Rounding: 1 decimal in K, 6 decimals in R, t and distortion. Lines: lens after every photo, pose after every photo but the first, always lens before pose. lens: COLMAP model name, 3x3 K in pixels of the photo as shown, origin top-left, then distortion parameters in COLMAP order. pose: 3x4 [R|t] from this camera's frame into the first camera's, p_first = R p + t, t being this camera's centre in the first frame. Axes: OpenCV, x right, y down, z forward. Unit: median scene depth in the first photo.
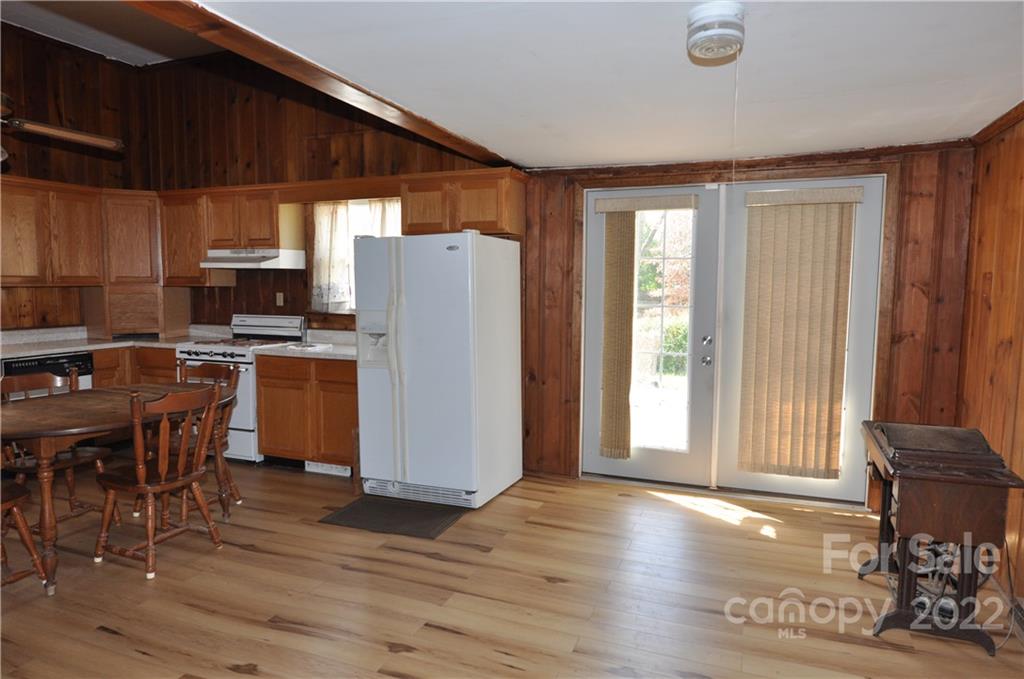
lens RADIAL K [[630.0, 0, 516.4], [0, 630.0, 341.8], [0, 0, 1]] dist [-0.010941, -0.004306]
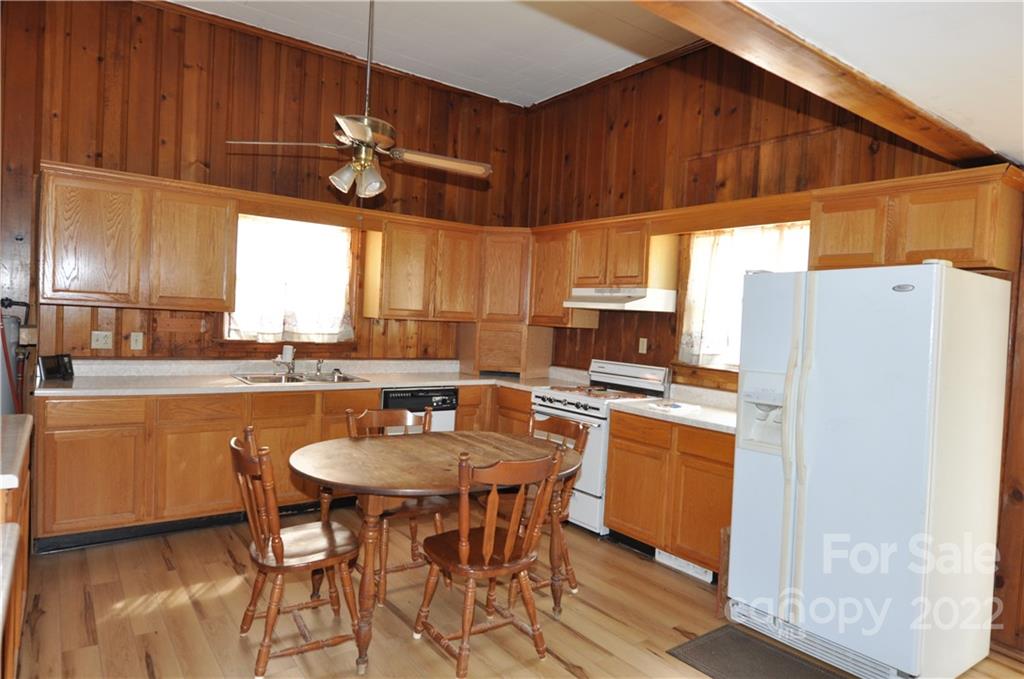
lens RADIAL K [[630.0, 0, 512.5], [0, 630.0, 339.5], [0, 0, 1]] dist [-0.010941, -0.004306]
pose [[0.843958, 0.054804, -0.533603, -0.075021], [-0.093037, 0.994646, -0.044993, -0.023679], [0.528280, 0.087617, 0.844537, 0.197162]]
